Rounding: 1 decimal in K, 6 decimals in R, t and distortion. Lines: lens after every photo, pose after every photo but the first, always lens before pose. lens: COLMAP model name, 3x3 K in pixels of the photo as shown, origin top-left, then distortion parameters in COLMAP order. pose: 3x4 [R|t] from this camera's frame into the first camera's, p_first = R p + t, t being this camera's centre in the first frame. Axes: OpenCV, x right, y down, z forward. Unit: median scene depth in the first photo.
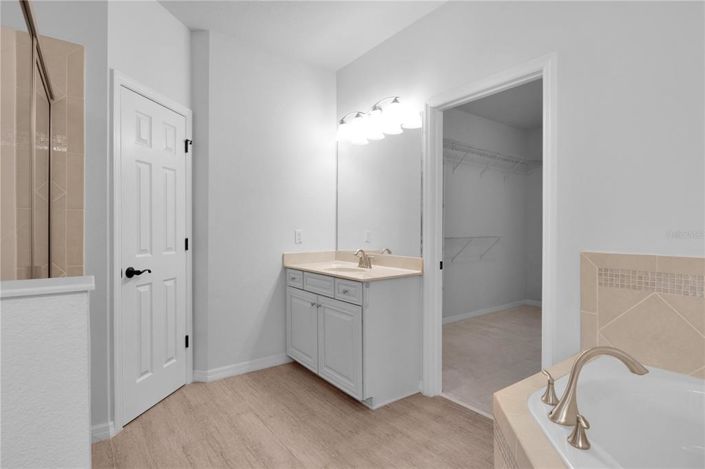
lens RADIAL K [[350.4, 0, 352.5], [0, 350.4, 234.5], [0, 0, 1]] dist [0.000356, -0.000112]
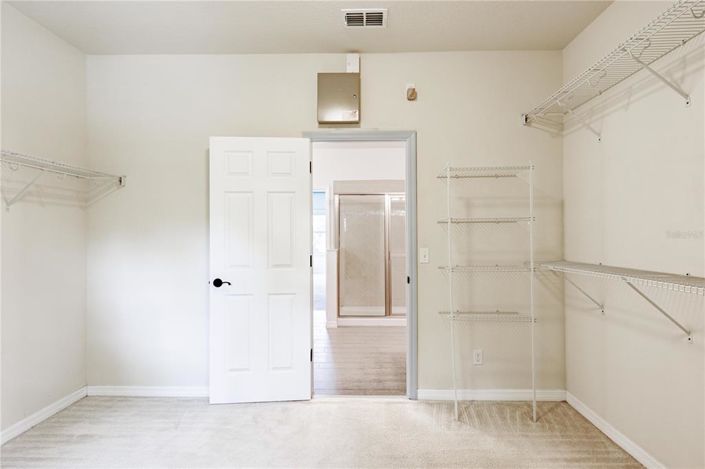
lens RADIAL K [[350.4, 0, 352.5], [0, 350.4, 234.5], [0, 0, 1]] dist [0.000356, -0.000112]
pose [[-0.622100, -0.000242, -0.782938, 1.396384], [-0.001566, 0.999998, 0.000935, -0.060757], [0.782936, 0.001808, -0.622100, 1.780243]]
